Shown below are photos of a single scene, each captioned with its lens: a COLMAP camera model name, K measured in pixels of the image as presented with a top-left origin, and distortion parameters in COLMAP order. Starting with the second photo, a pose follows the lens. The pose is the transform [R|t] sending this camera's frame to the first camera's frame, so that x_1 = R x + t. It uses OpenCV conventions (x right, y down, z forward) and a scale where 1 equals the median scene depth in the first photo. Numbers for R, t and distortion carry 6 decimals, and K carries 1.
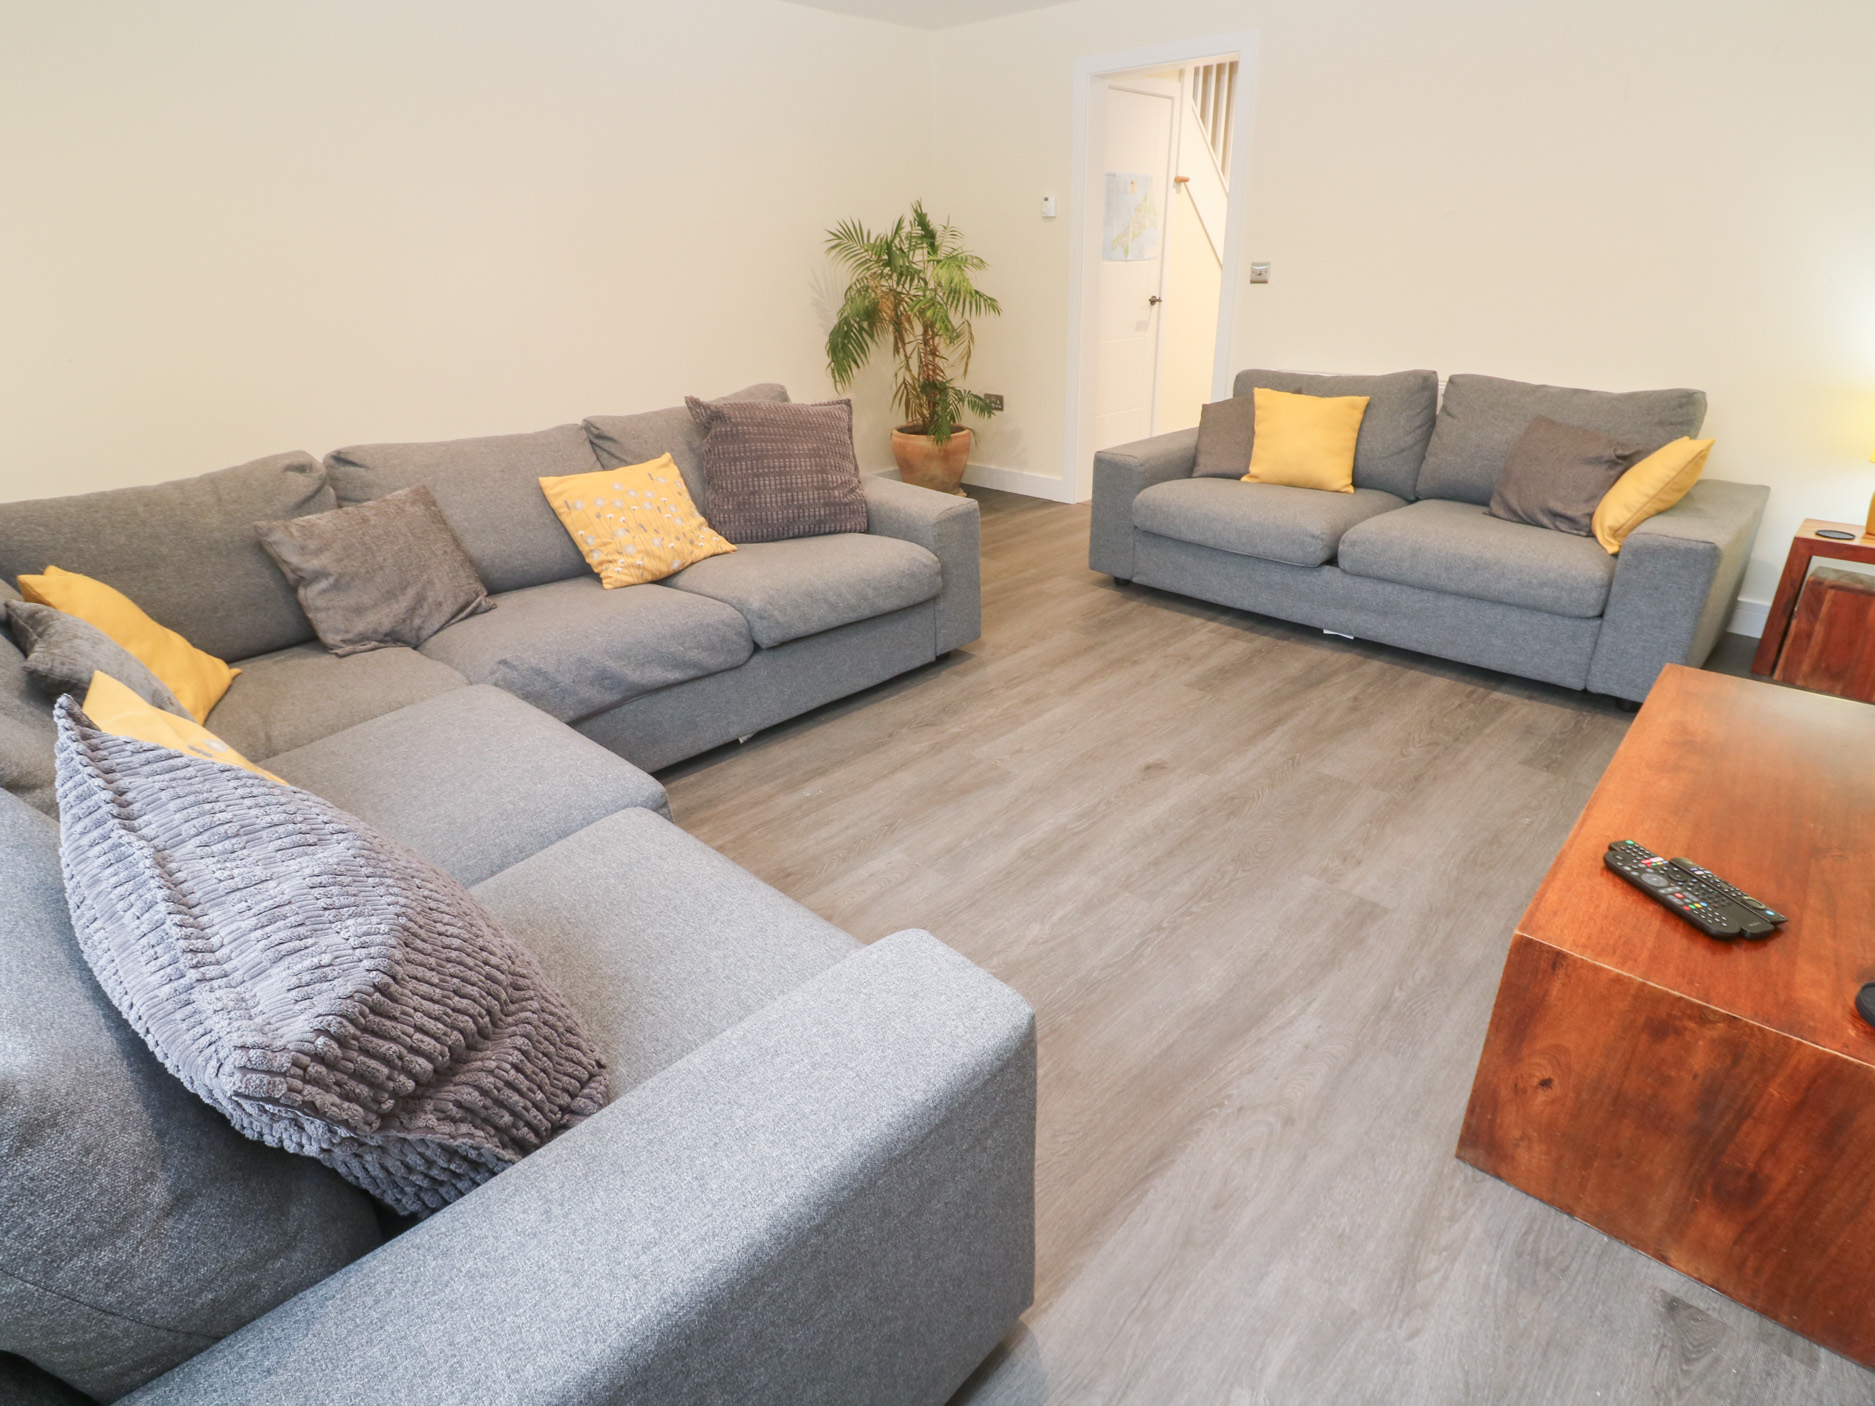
lens RADIAL K [[993.6, 0, 971.7], [0, 993.6, 683.0], [0, 0, 1]] dist [-0.000170, -0.013792]
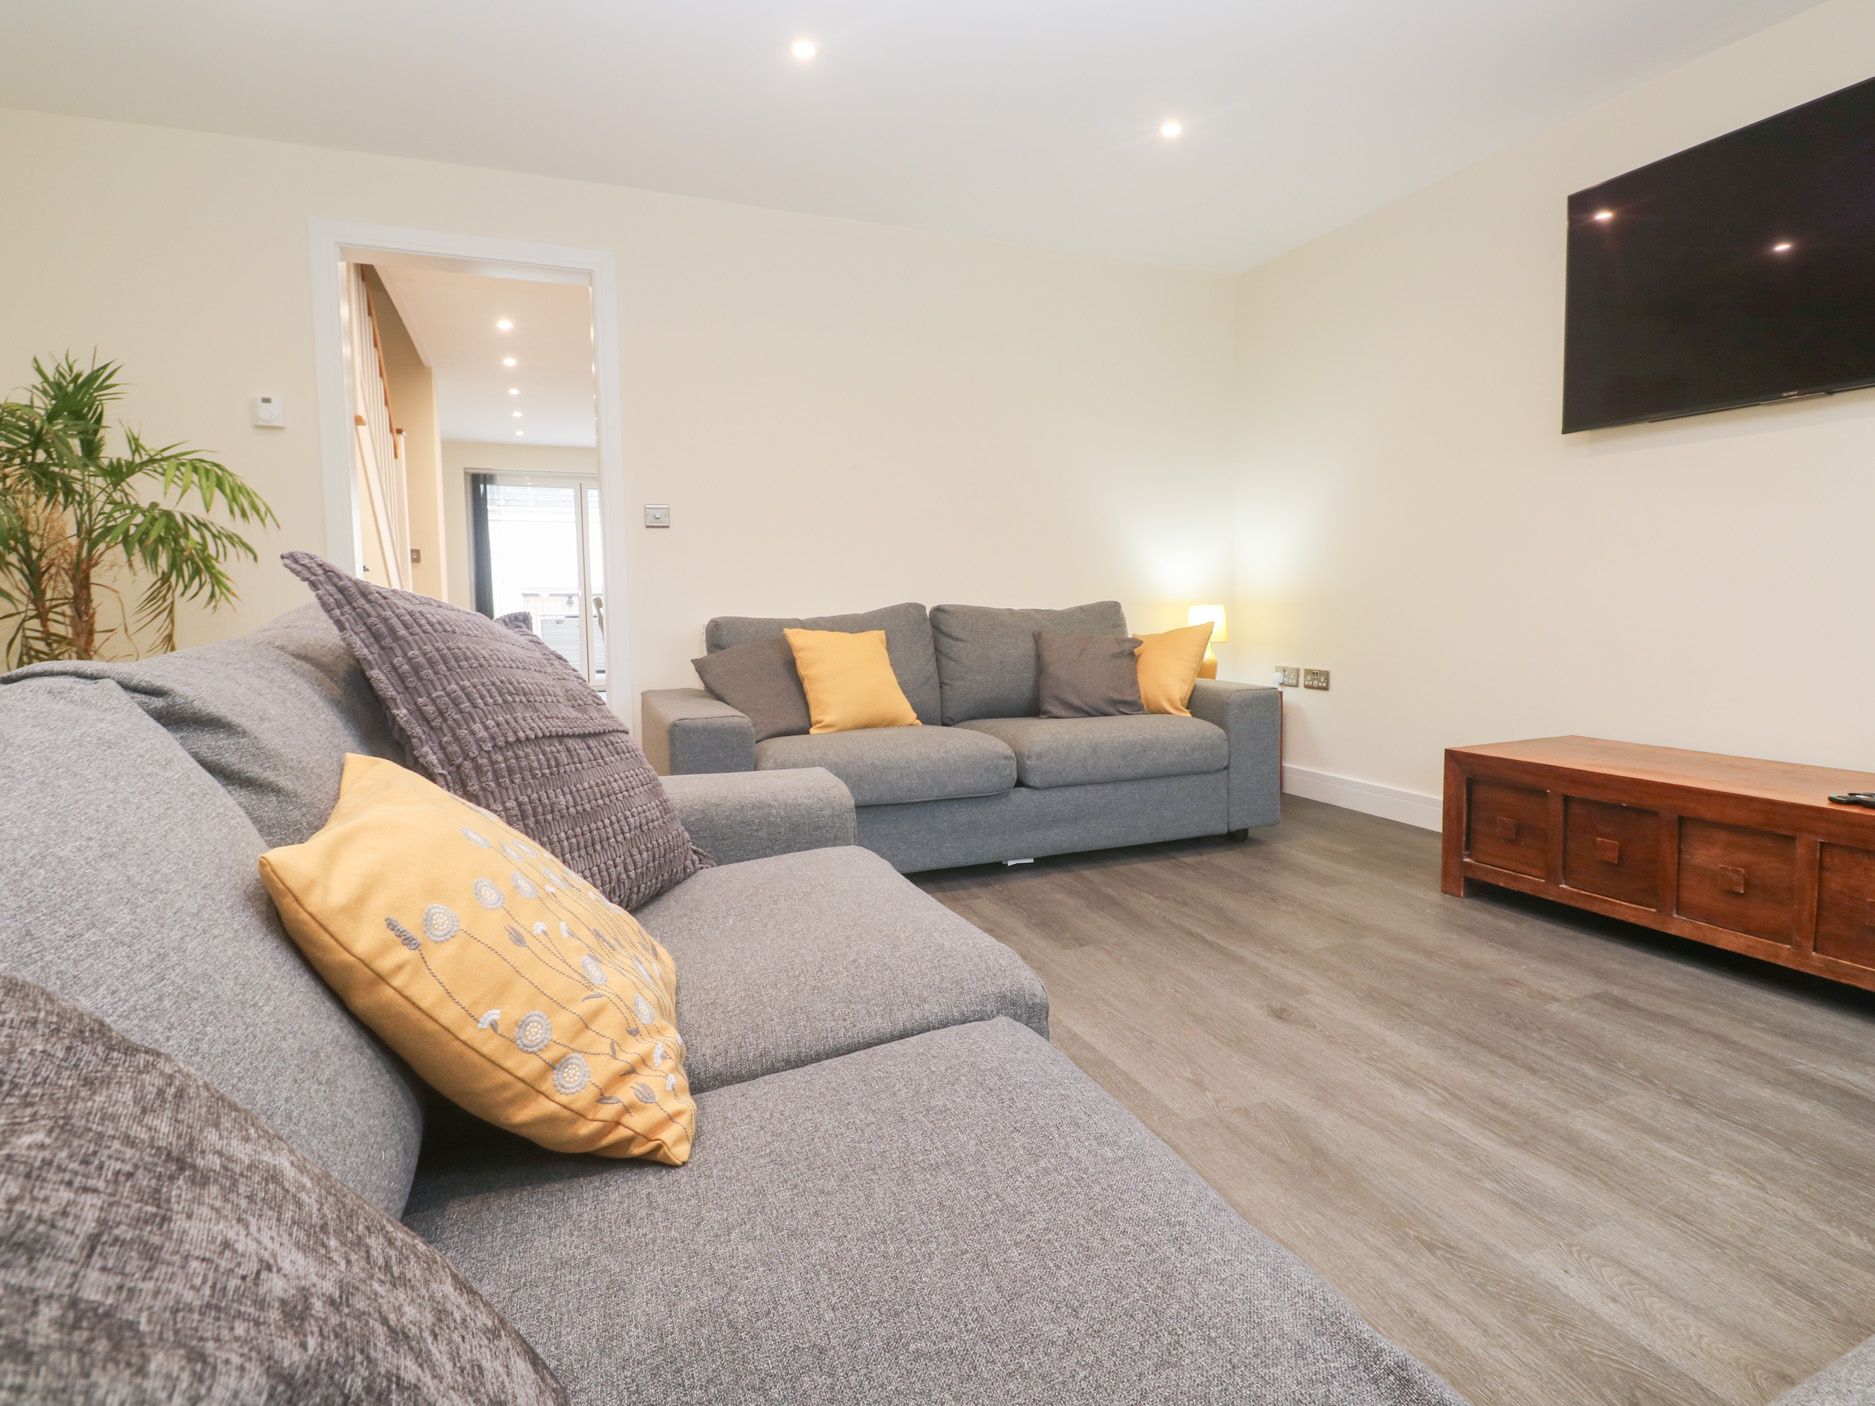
lens RADIAL K [[993.6, 0, 971.7], [0, 993.6, 683.0], [0, 0, 1]] dist [-0.000170, -0.013792]
pose [[0.406771, -0.068886, 0.910929, -0.542896], [0.368562, 0.924772, -0.094646, -0.152890], [-0.835883, 0.374233, 0.401559, 0.716850]]
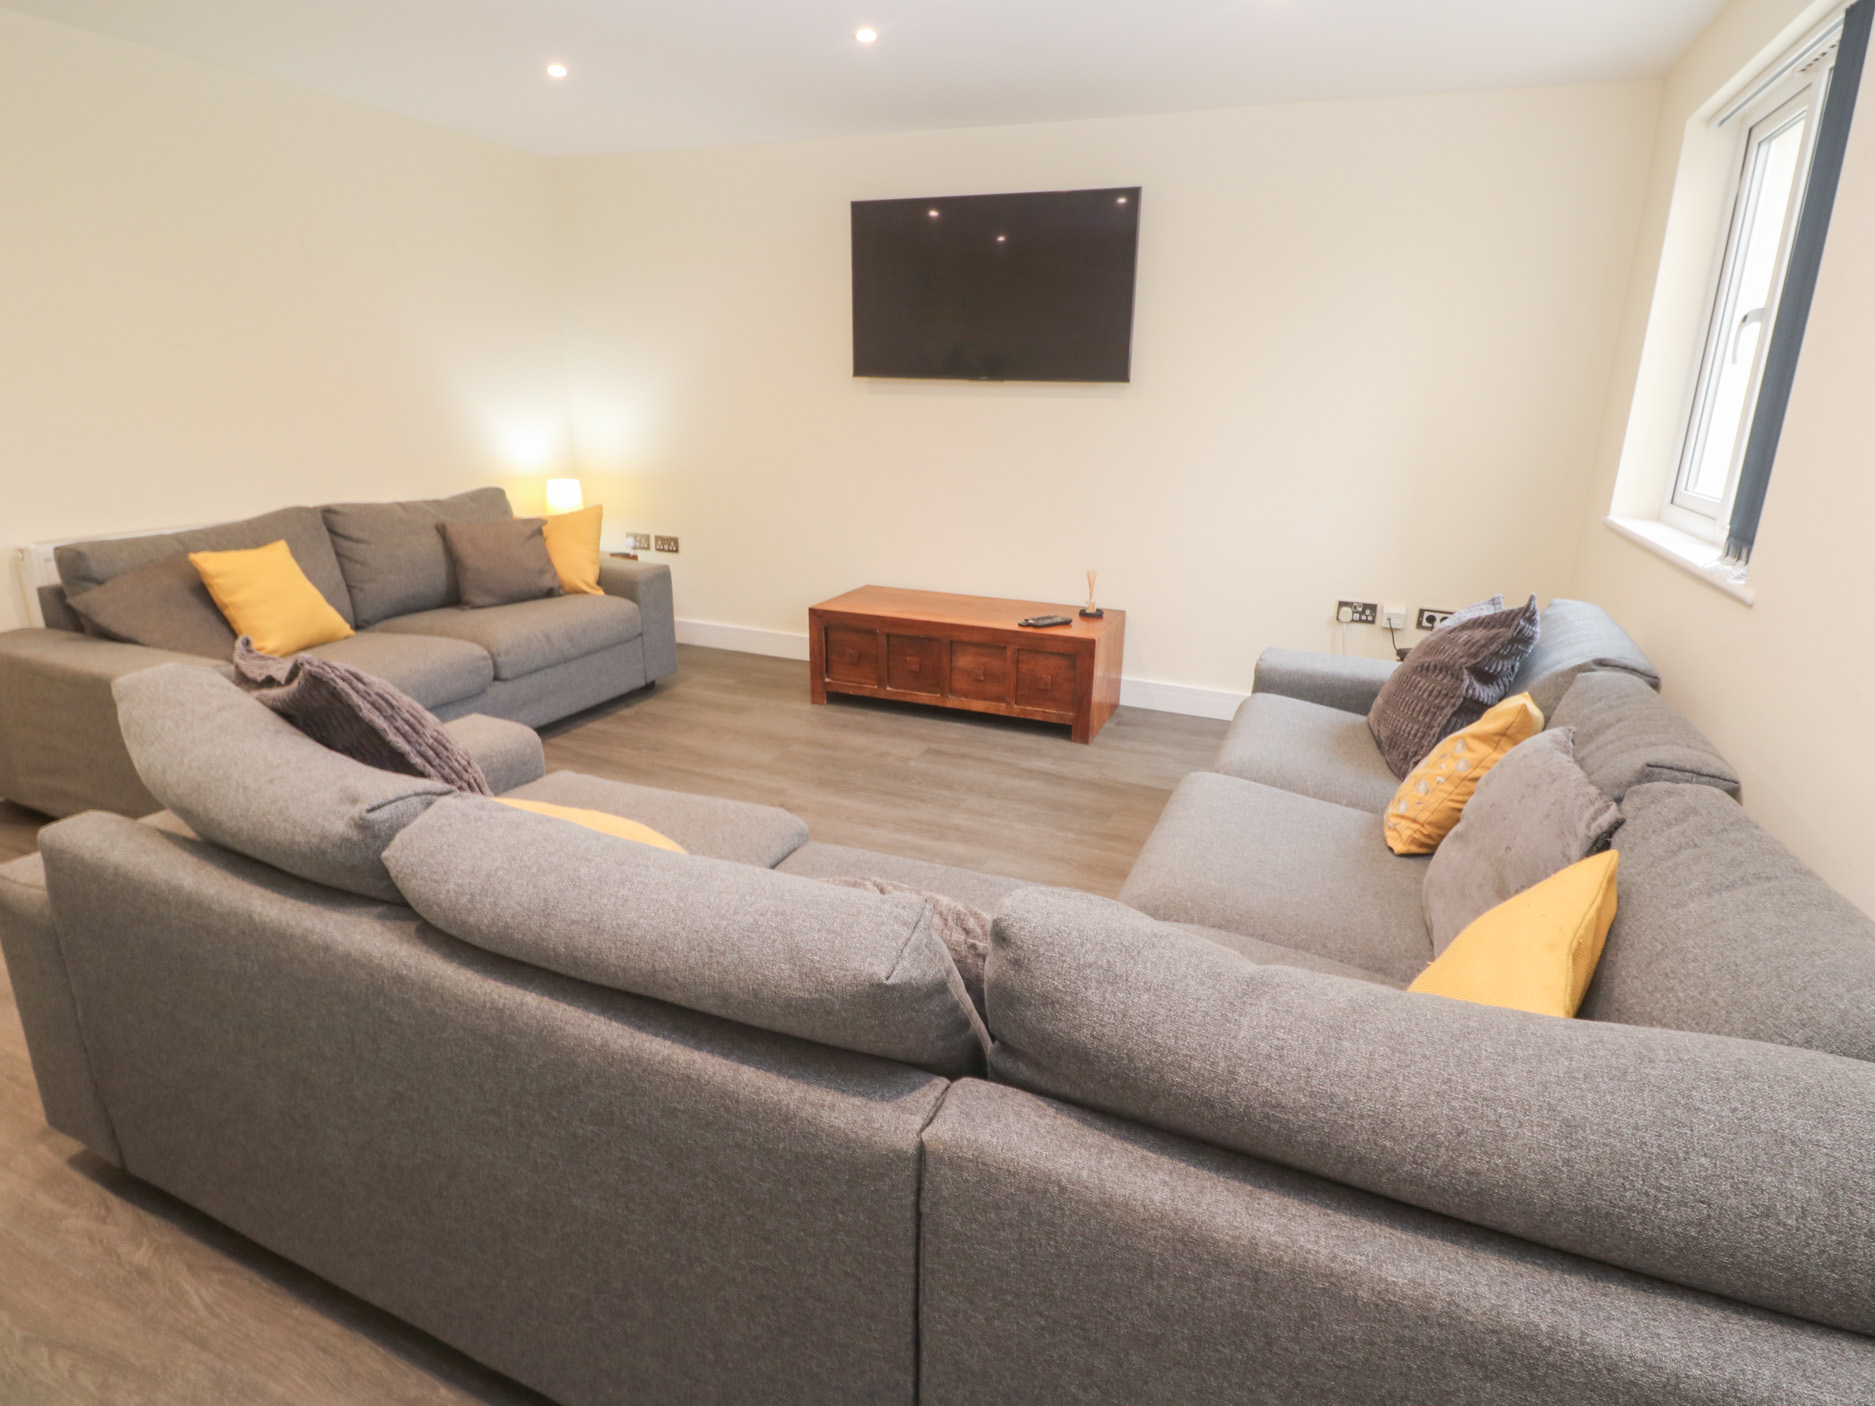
lens RADIAL K [[993.6, 0, 971.7], [0, 993.6, 683.0], [0, 0, 1]] dist [-0.000170, -0.013792]
pose [[-0.365954, -0.264241, 0.892331, -0.847109], [0.347939, 0.850459, 0.394535, -0.398103], [-0.863143, 0.454858, -0.219289, 0.900731]]
